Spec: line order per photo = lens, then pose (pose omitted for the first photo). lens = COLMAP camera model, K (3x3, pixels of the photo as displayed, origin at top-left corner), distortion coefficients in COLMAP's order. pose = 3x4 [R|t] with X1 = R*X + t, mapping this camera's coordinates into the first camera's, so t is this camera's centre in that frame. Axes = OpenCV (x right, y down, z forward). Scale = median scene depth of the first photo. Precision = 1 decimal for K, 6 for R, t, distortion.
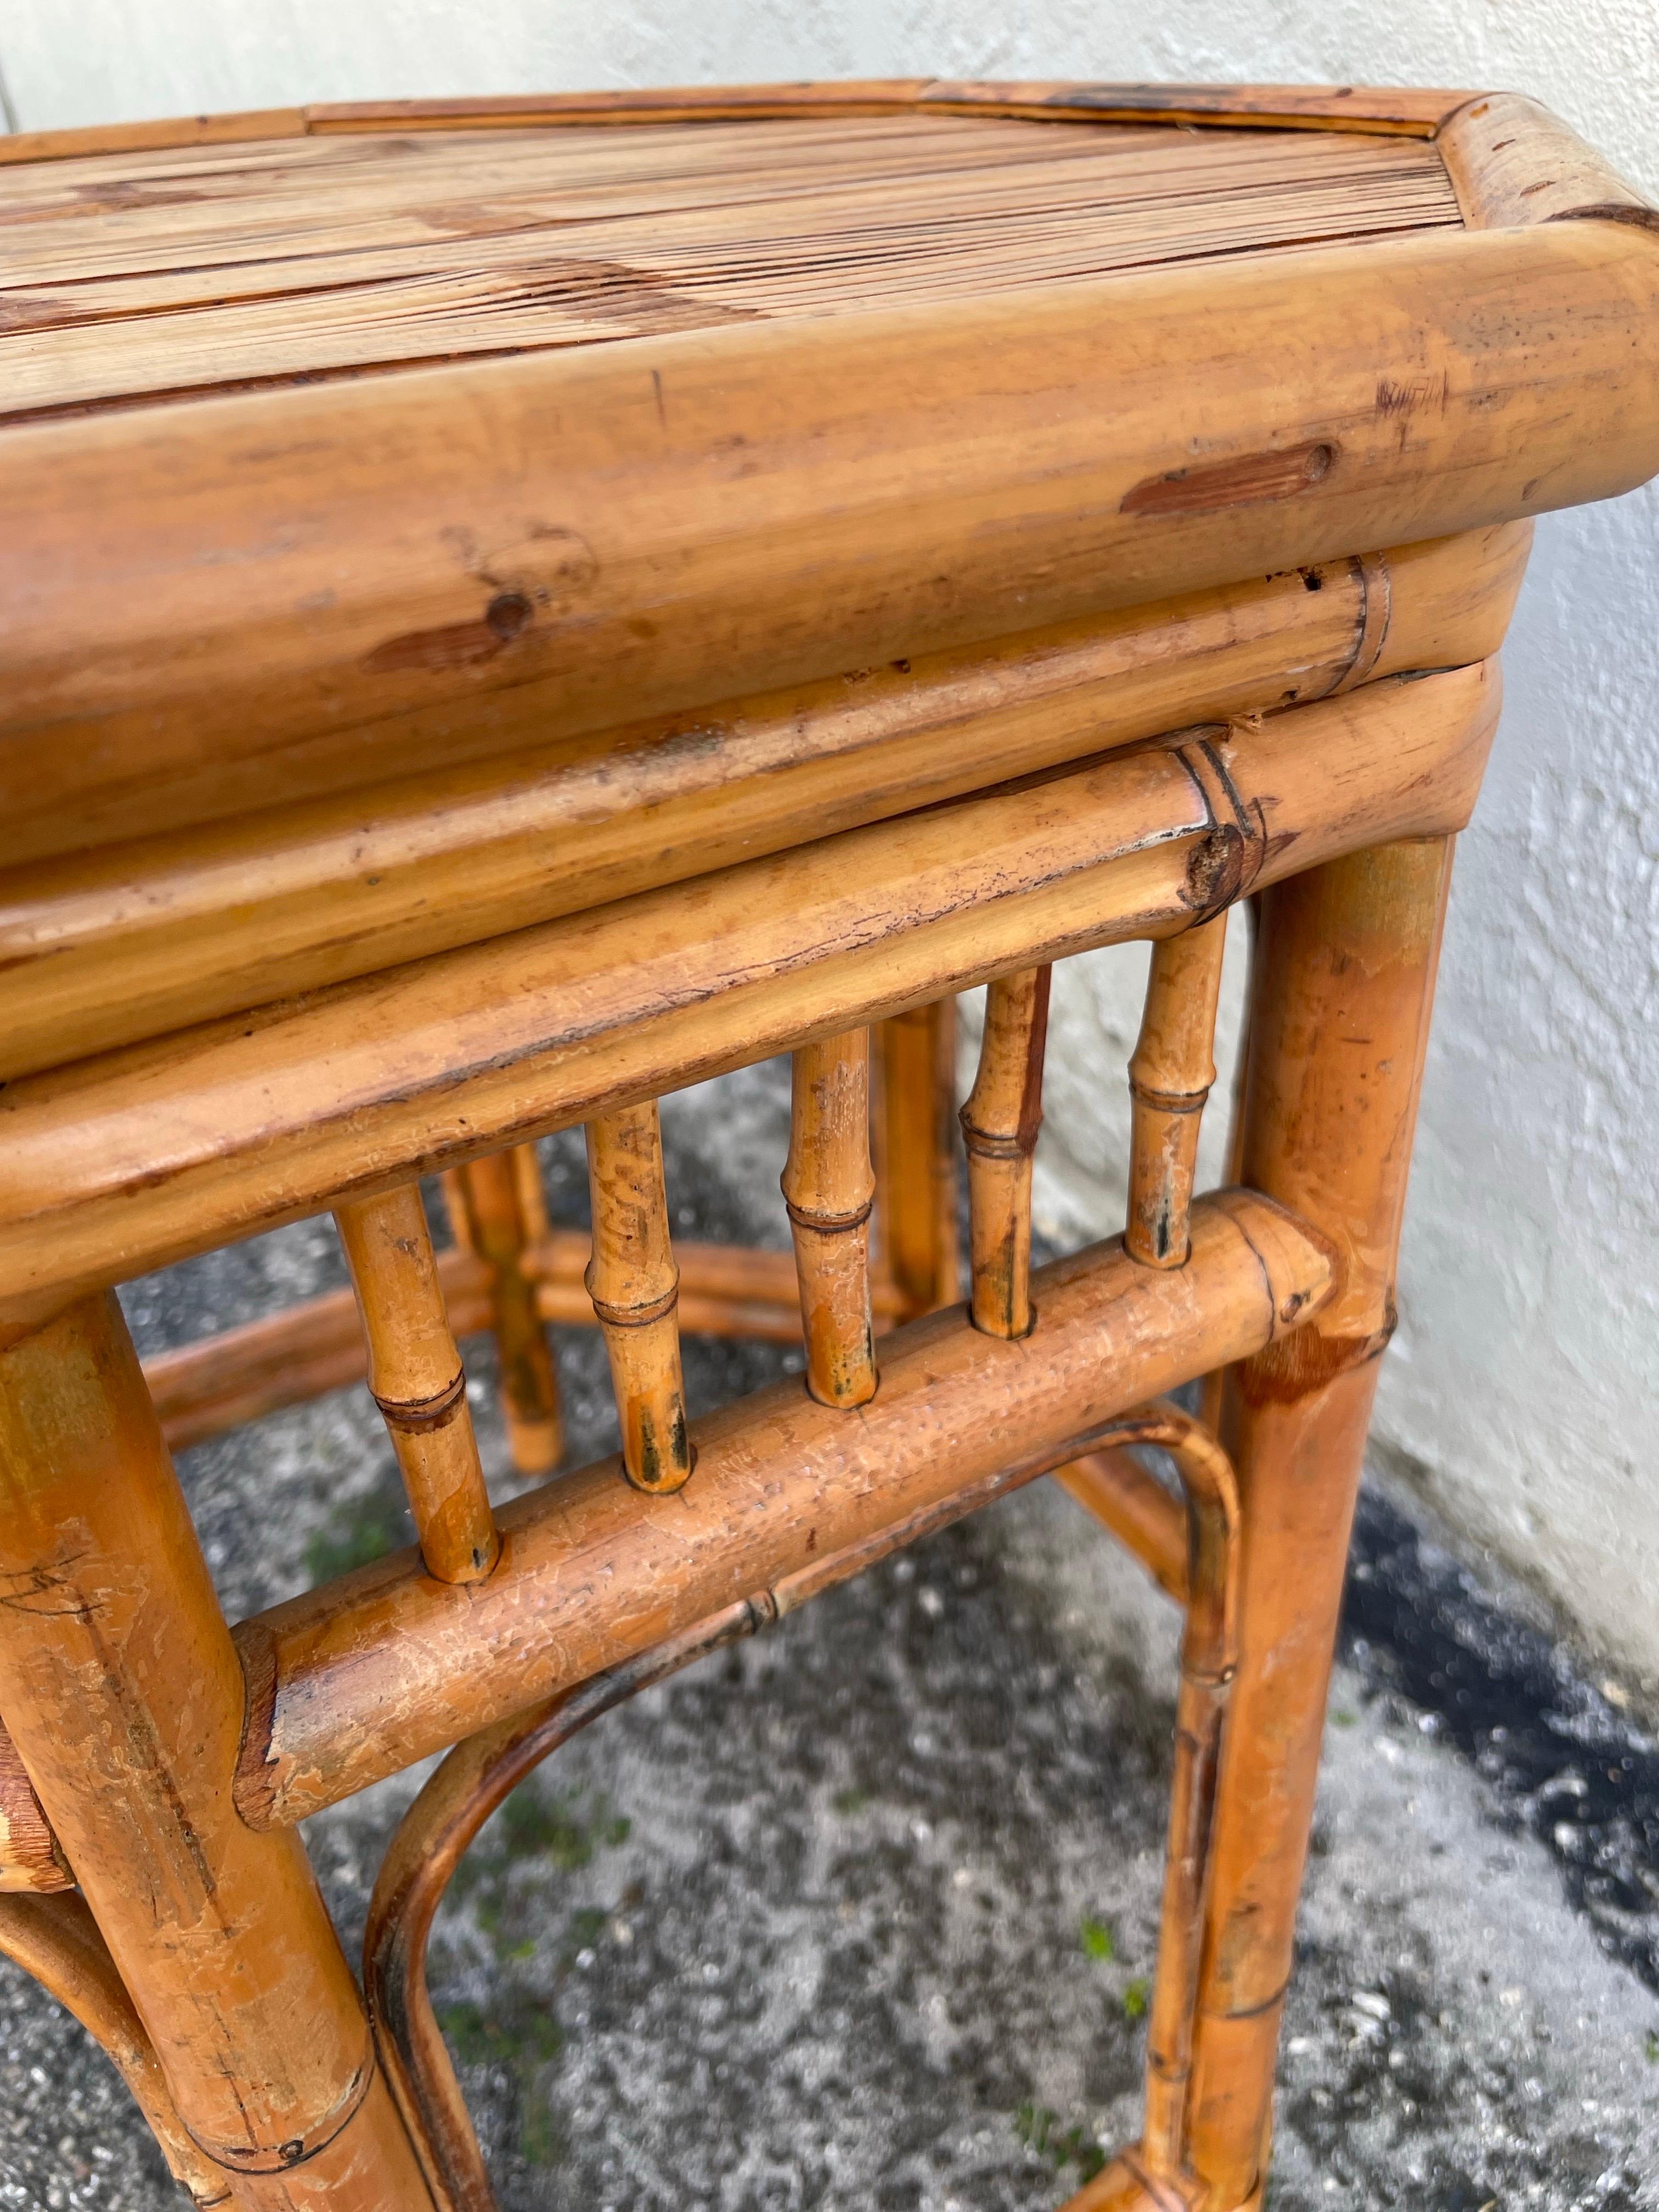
lens RADIAL K [[1719.1, 0, 836.4], [0, 1719.1, 1109.7], [0, 0, 1]] dist [0.064467, -0.108963]
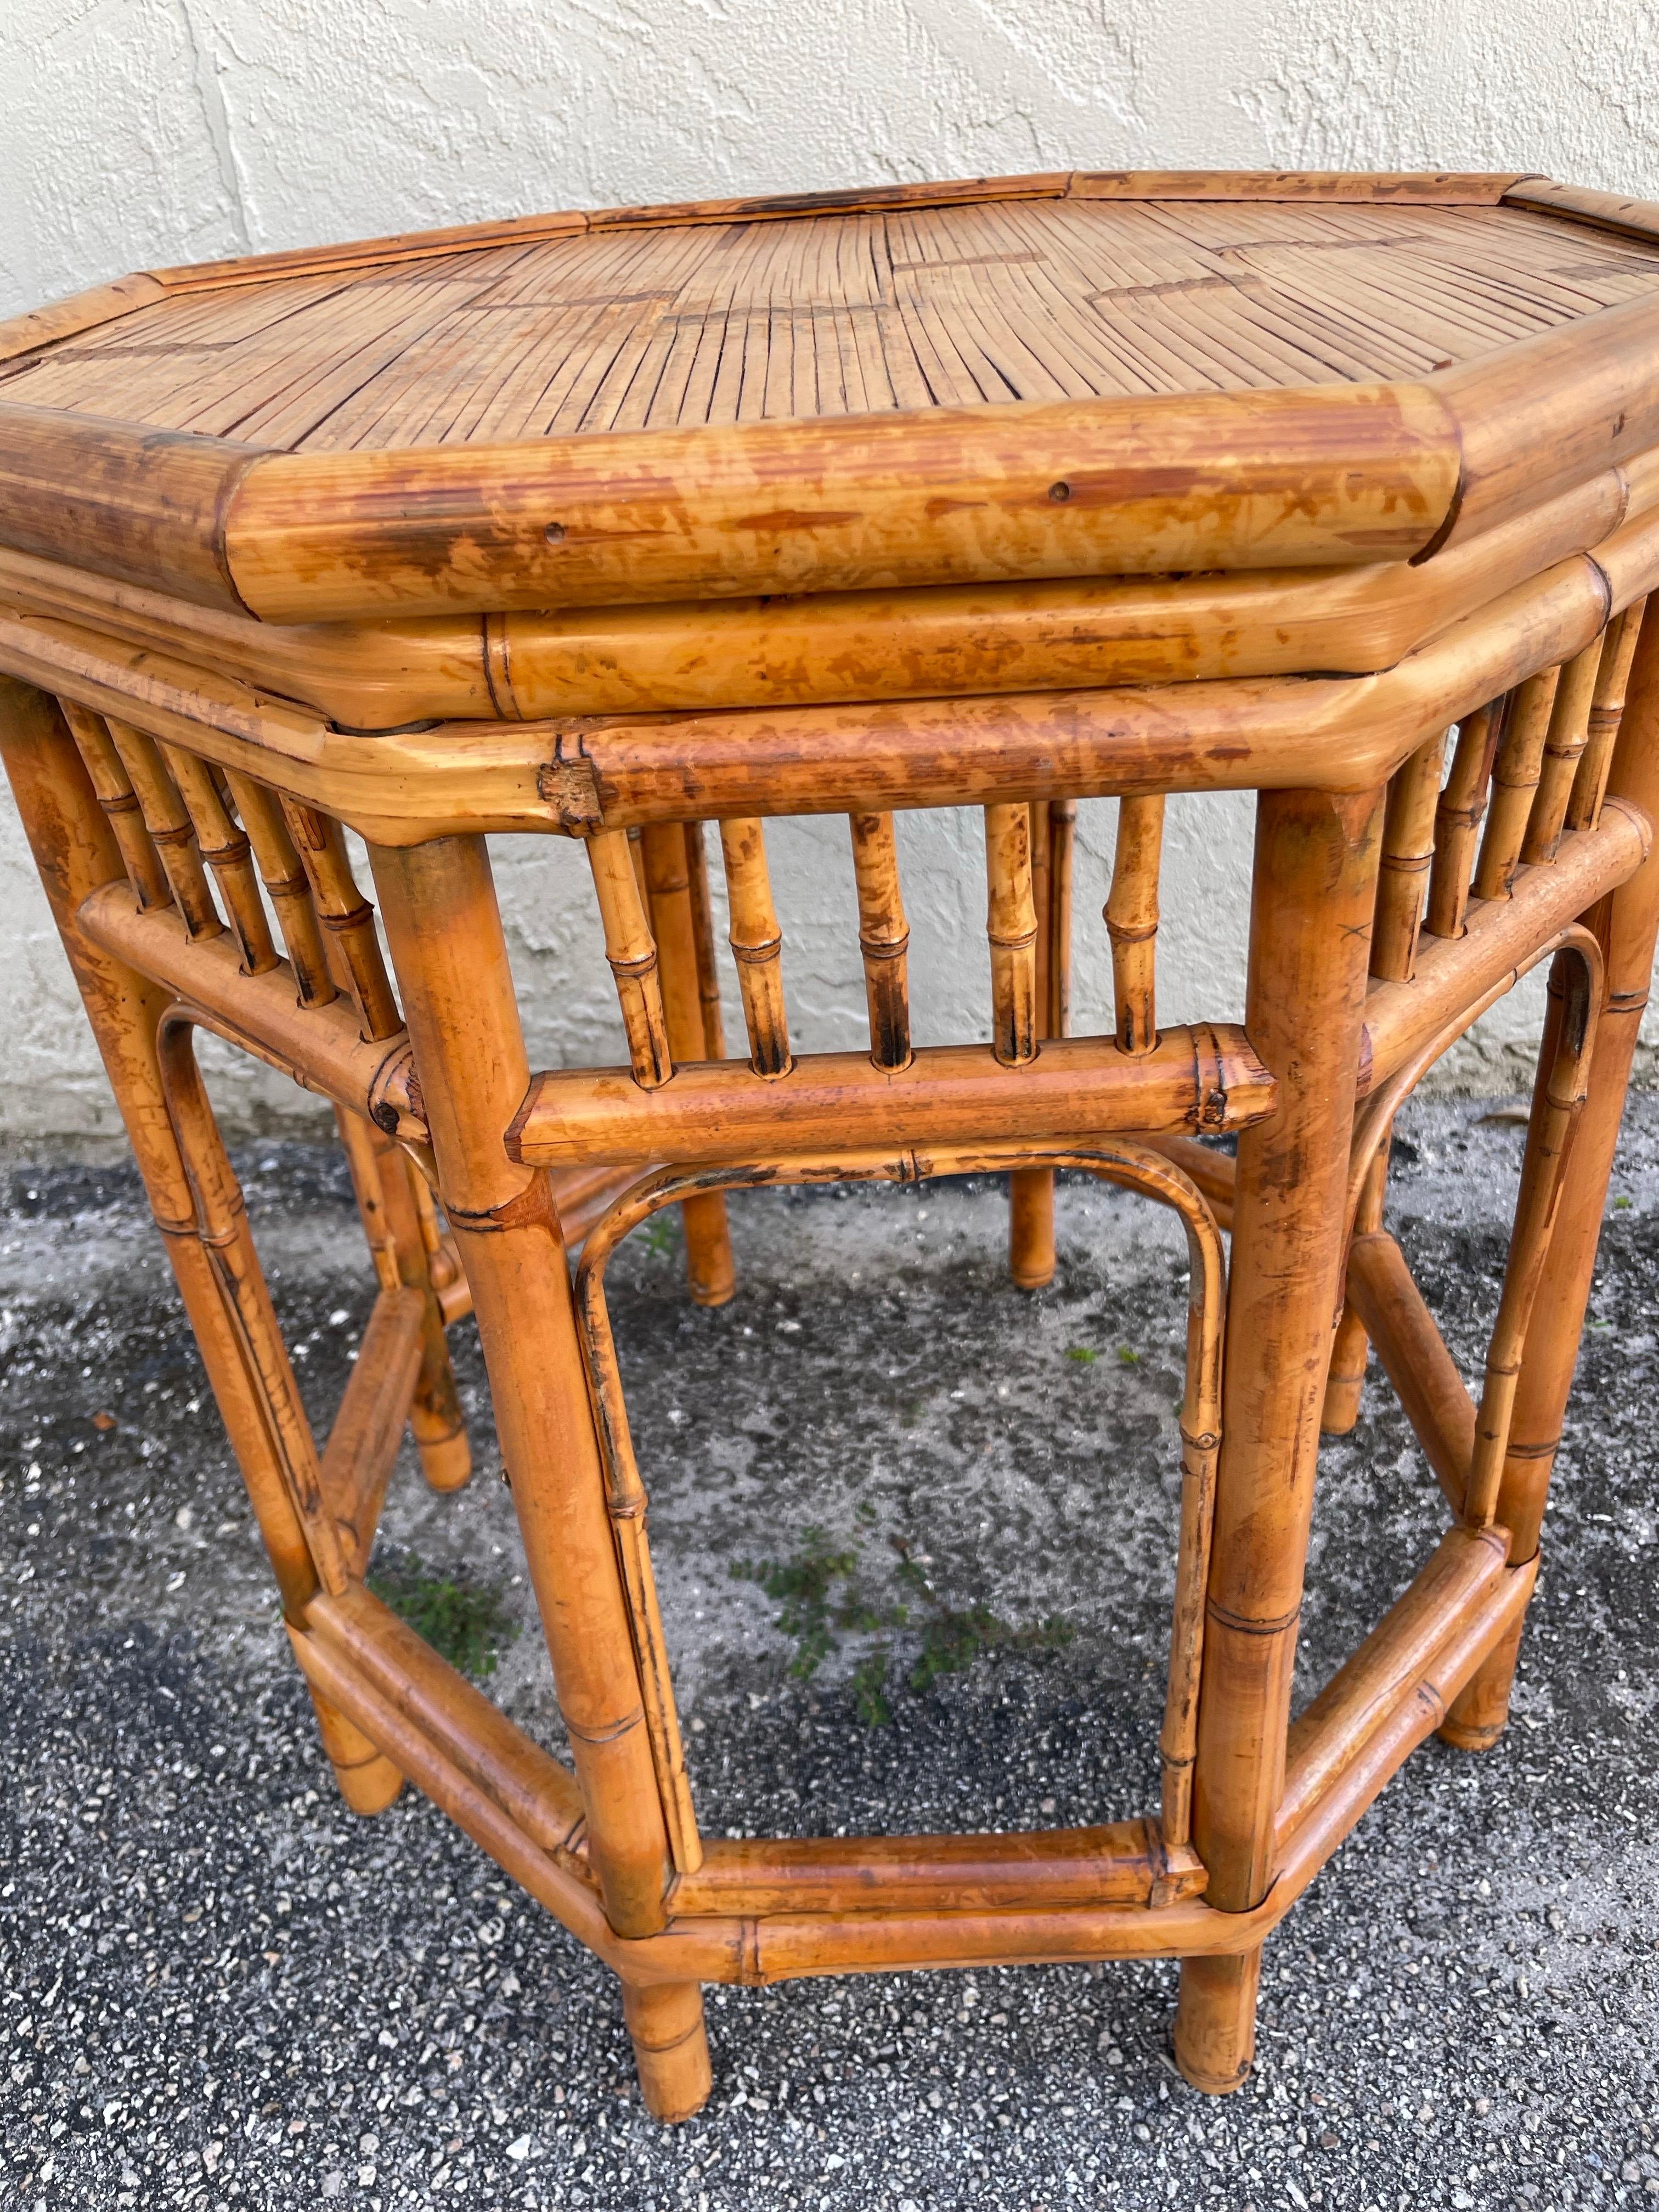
lens RADIAL K [[1719.1, 0, 810.1], [0, 1719.1, 1084.4], [0, 0, 1]] dist [0.064467, -0.108963]
pose [[0.517388, -0.434899, 0.737003, -1.720032], [0.498995, 0.852985, 0.153037, -0.132721], [-0.695208, 0.288581, 0.658336, 0.169636]]
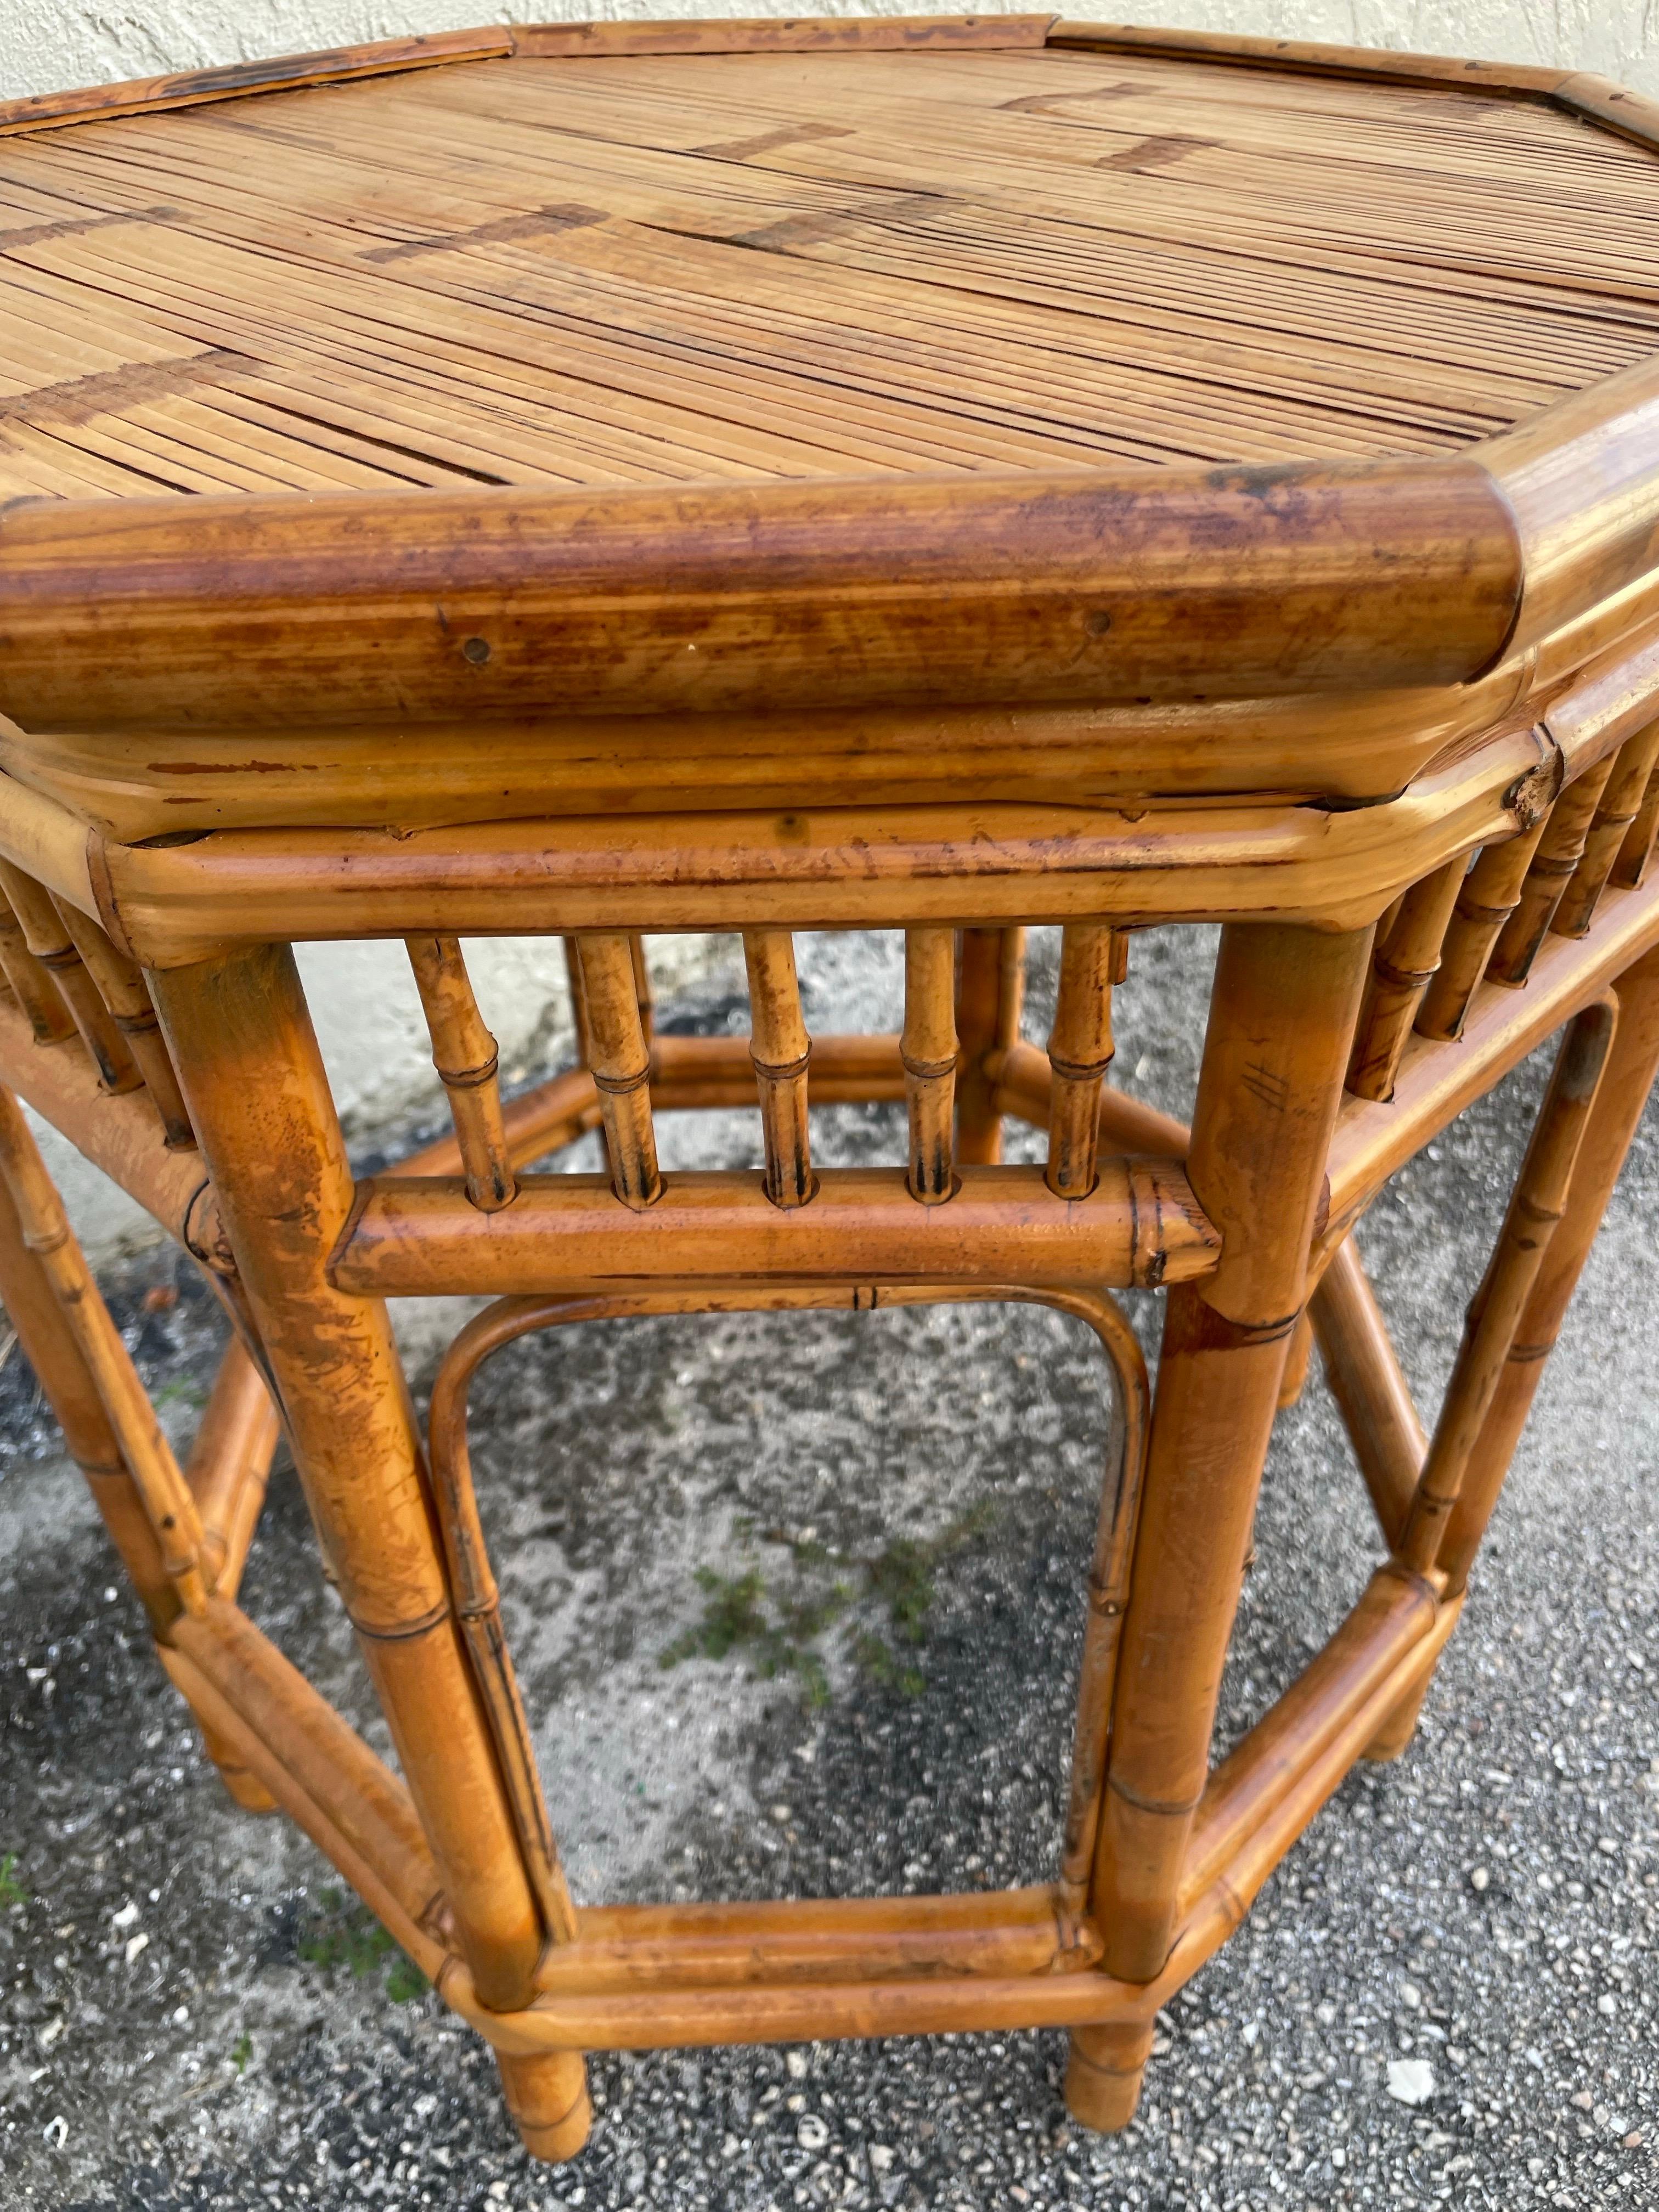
lens RADIAL K [[1719.1, 0, 841.9], [0, 1719.1, 1127.2], [0, 0, 1]] dist [0.064467, -0.108963]
pose [[-0.255397, -0.566570, 0.783435, -1.675955], [0.547311, 0.583252, 0.600223, -0.782444], [-0.797008, 0.582078, 0.161129, 1.065163]]
